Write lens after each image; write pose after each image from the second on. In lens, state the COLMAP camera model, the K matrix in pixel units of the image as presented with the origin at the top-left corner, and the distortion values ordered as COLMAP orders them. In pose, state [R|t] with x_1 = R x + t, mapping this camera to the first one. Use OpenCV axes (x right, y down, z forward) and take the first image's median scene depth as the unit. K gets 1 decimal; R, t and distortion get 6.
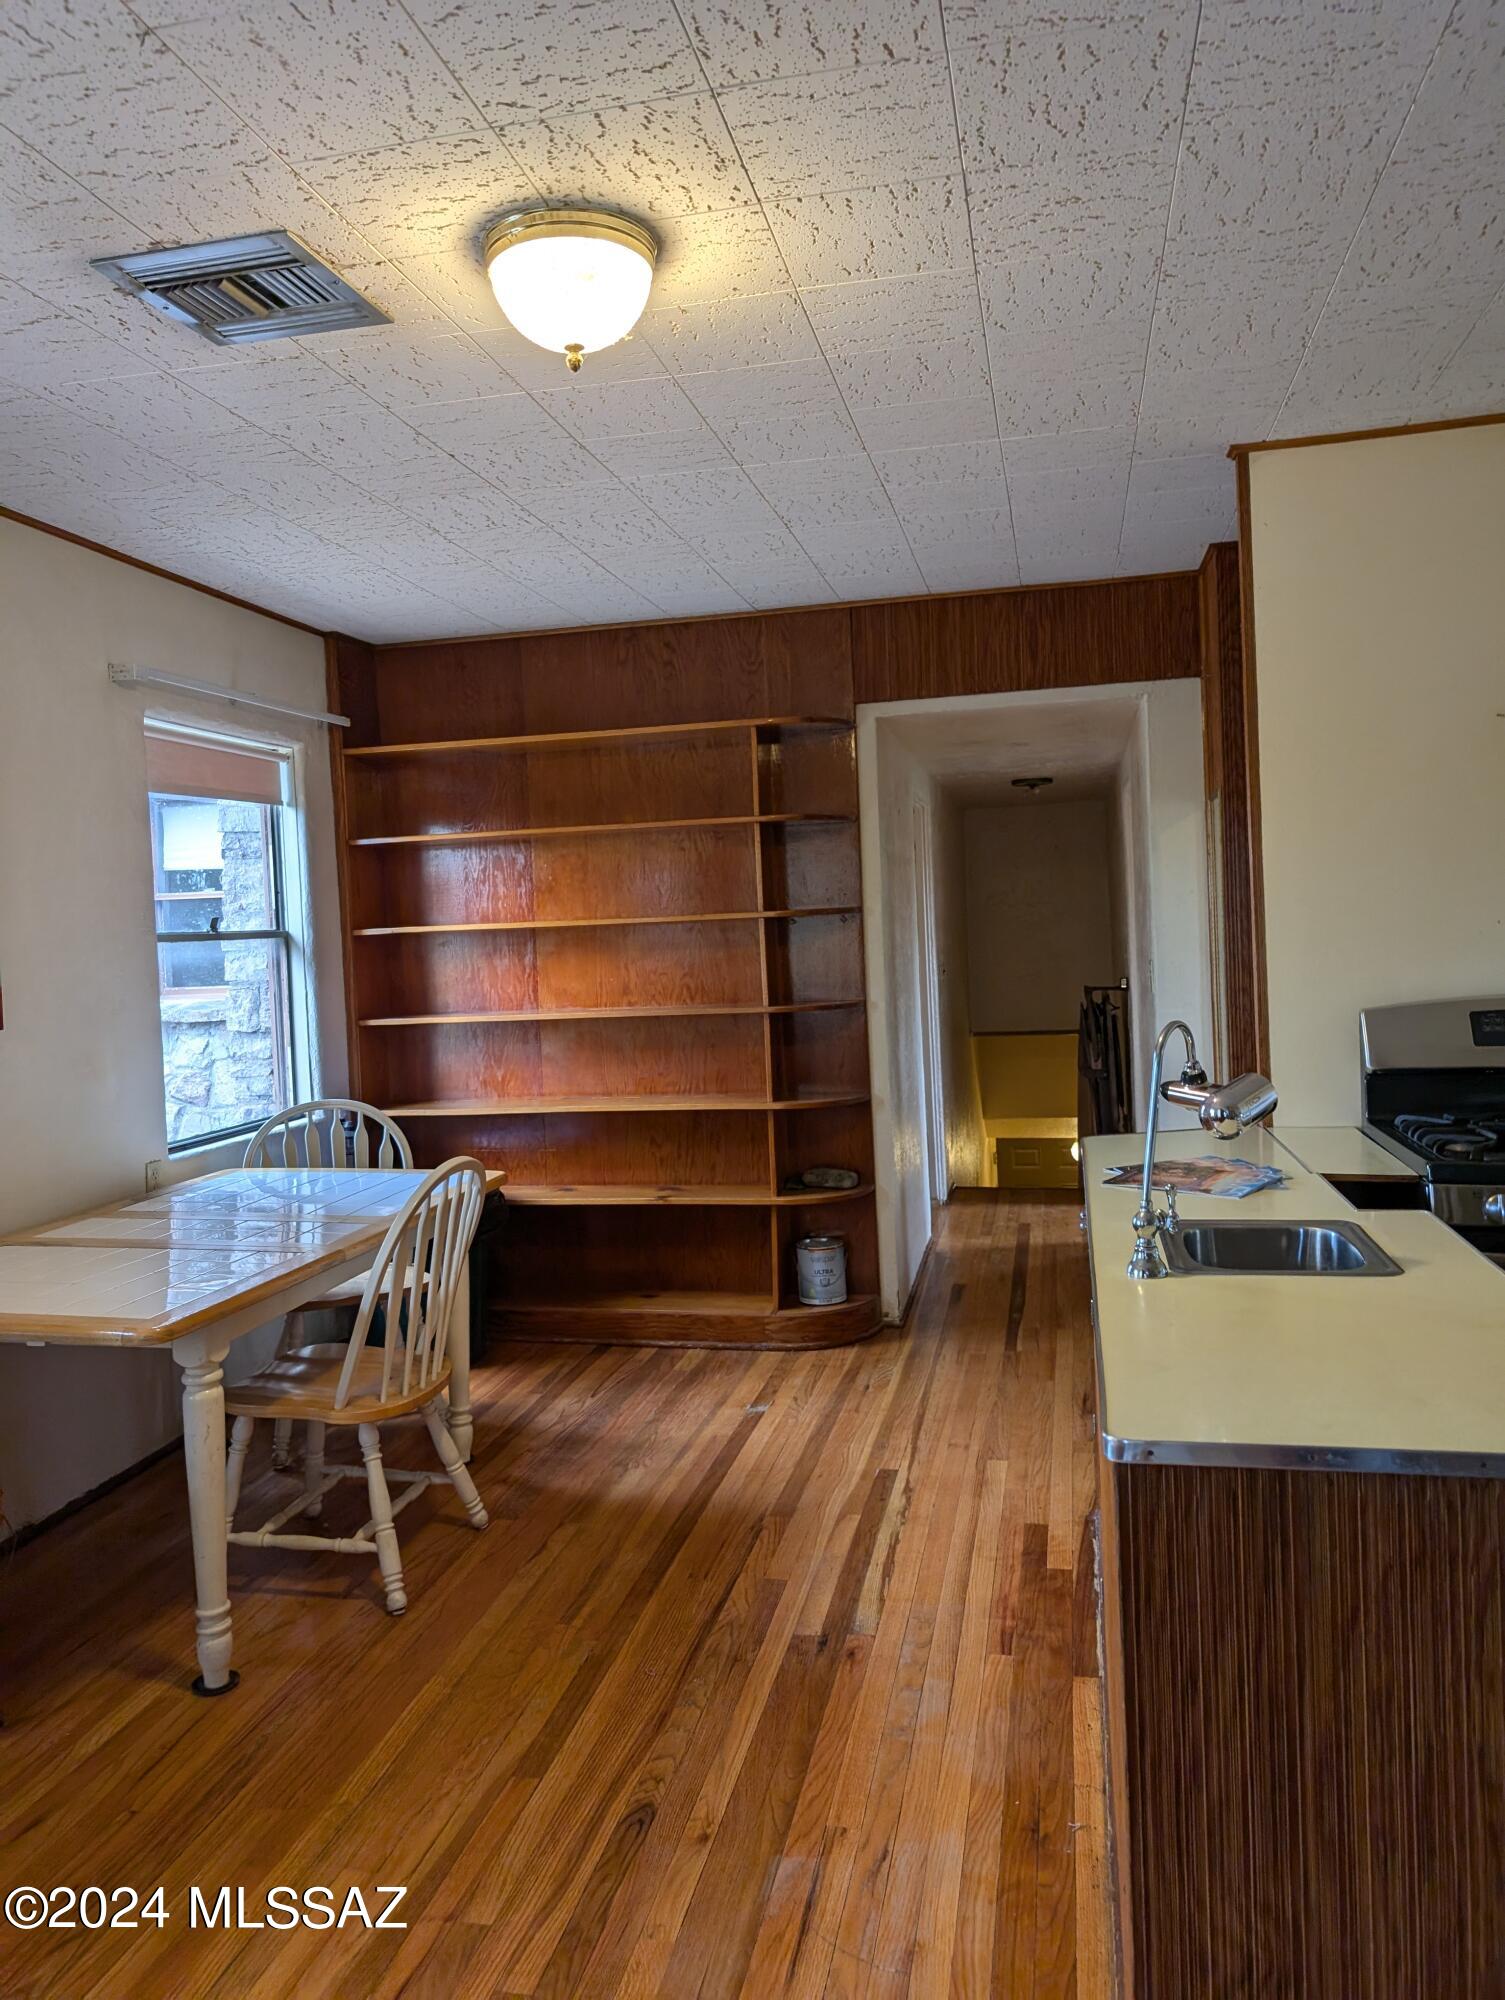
lens RADIAL K [[1445.7, 0, 752.5], [0, 1445.7, 1000.0], [0, 0, 1]] dist [-0.003714, -0.001696]
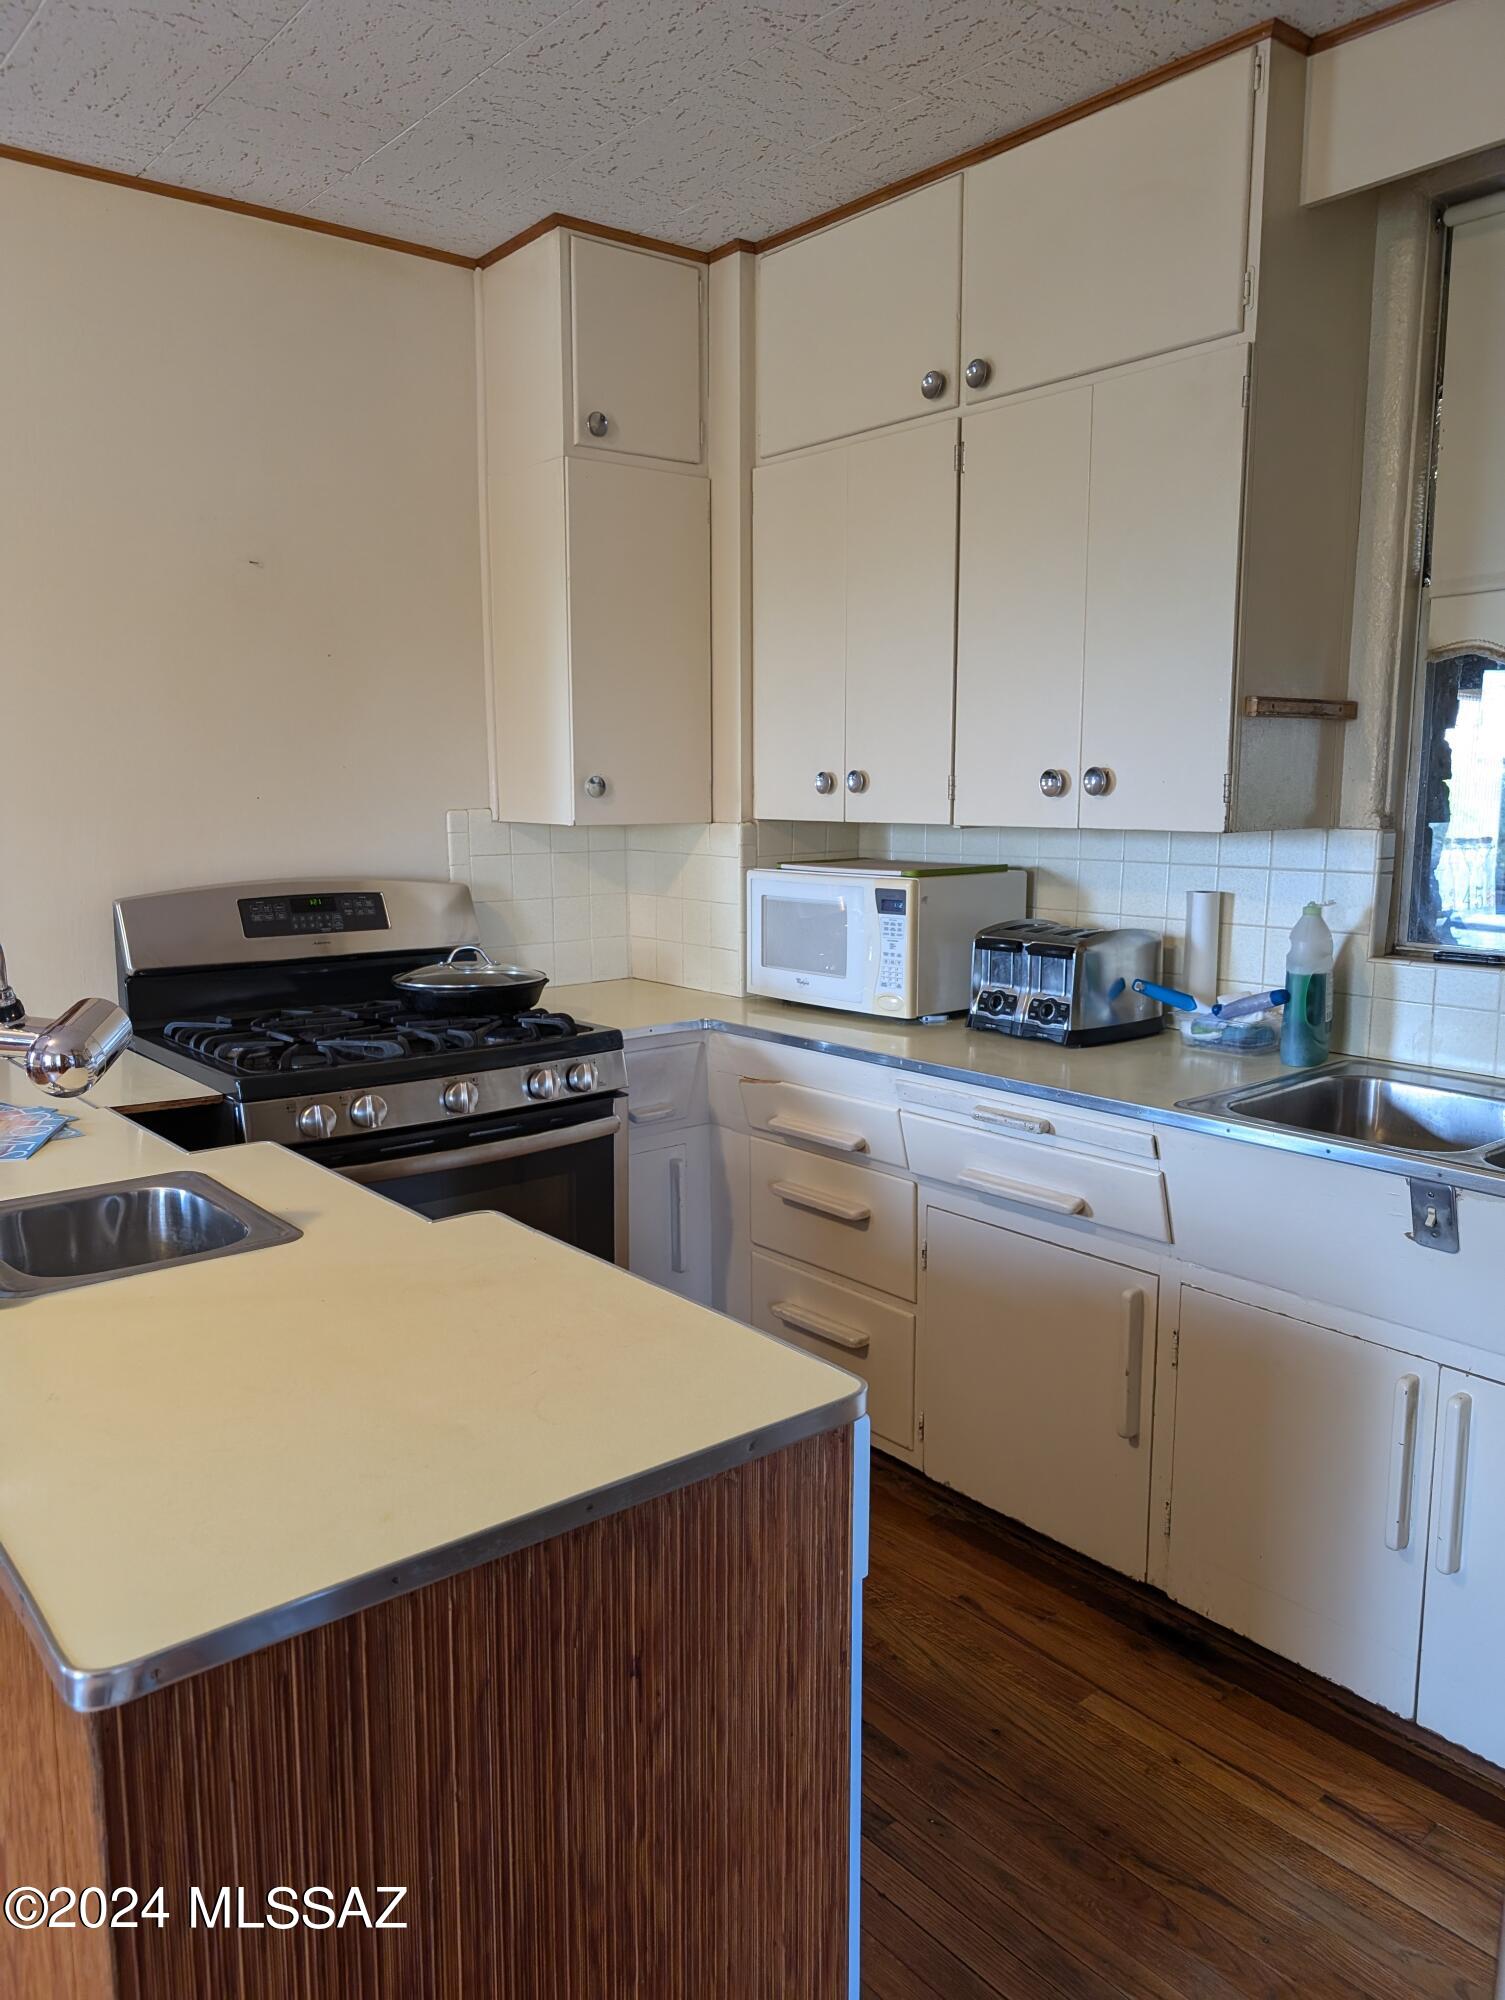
lens RADIAL K [[1445.7, 0, 752.5], [0, 1445.7, 1000.0], [0, 0, 1]] dist [-0.003714, -0.001696]
pose [[0.617719, -0.079822, 0.782337, -0.008800], [0.016110, 0.995911, 0.088893, -0.006110], [-0.786234, -0.042307, 0.616479, 0.319778]]
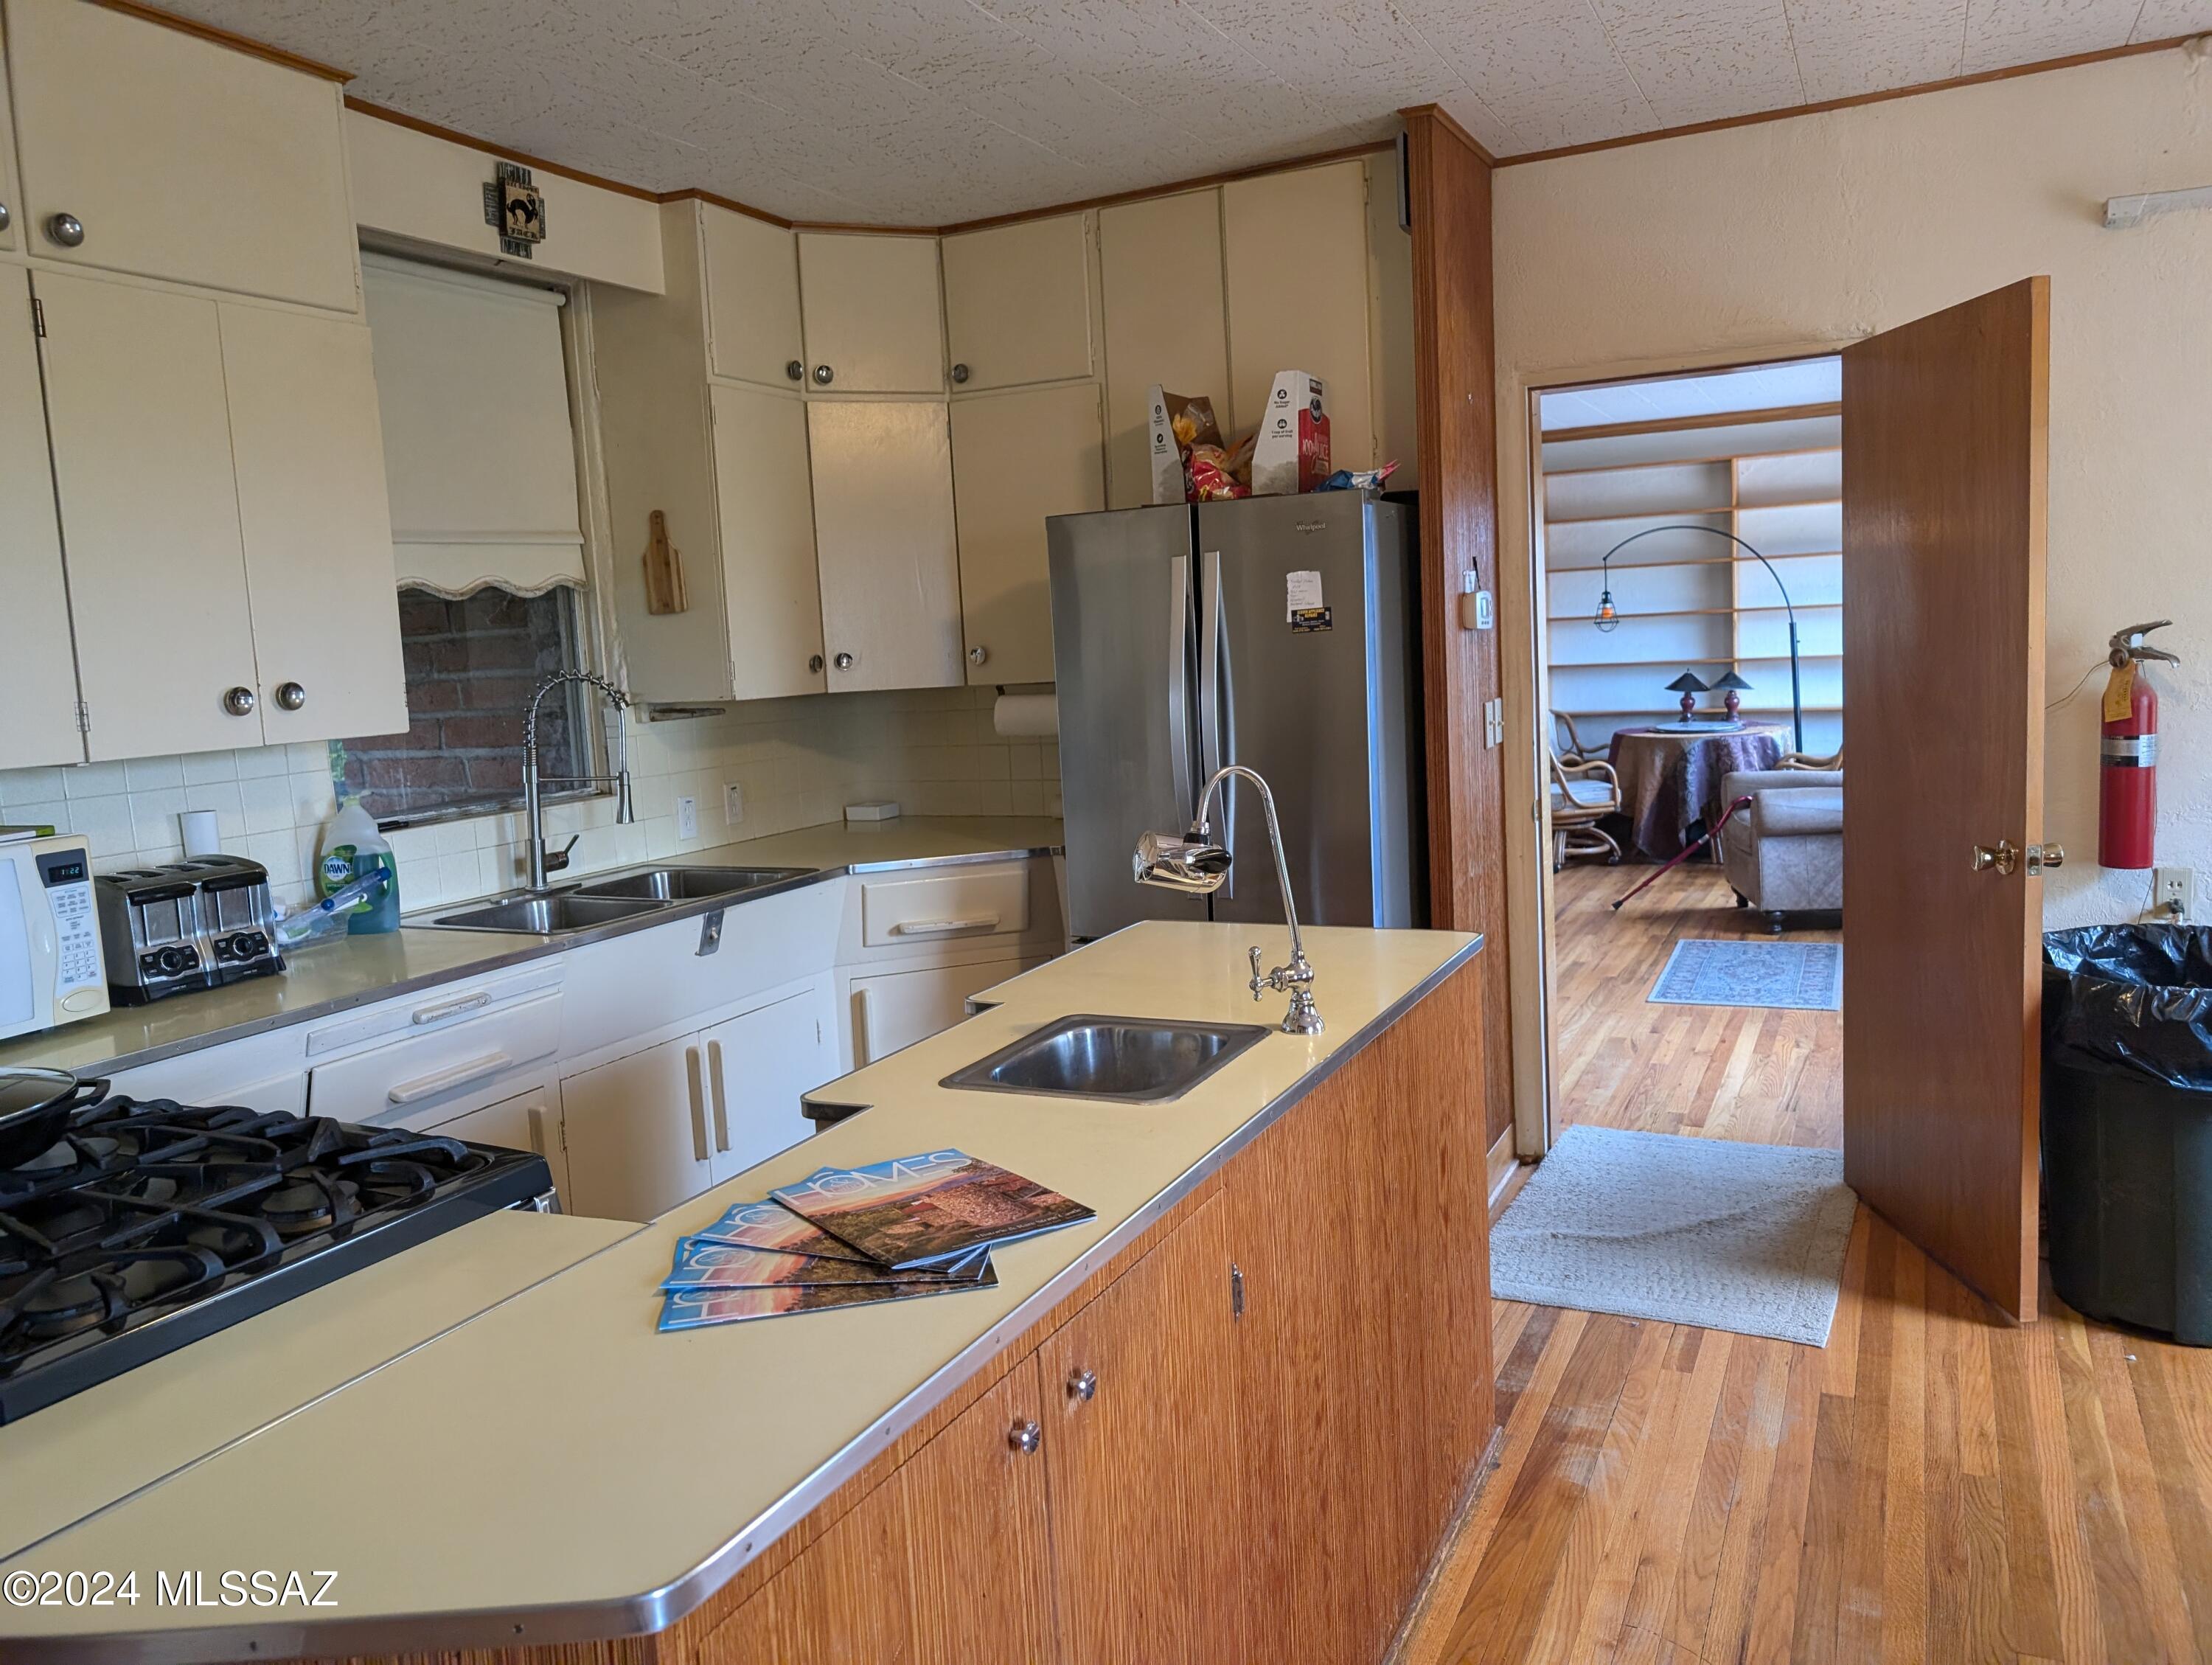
lens RADIAL K [[1599.0, 0, 1106.0], [0, 1599.0, 832.5], [0, 0, 1]] dist [-0.003714, -0.001696]
pose [[-0.964559, 0.070881, 0.254168, 0.055901], [0.113327, 0.981163, 0.156450, -0.047150], [-0.238291, 0.179709, -0.954422, 1.083892]]
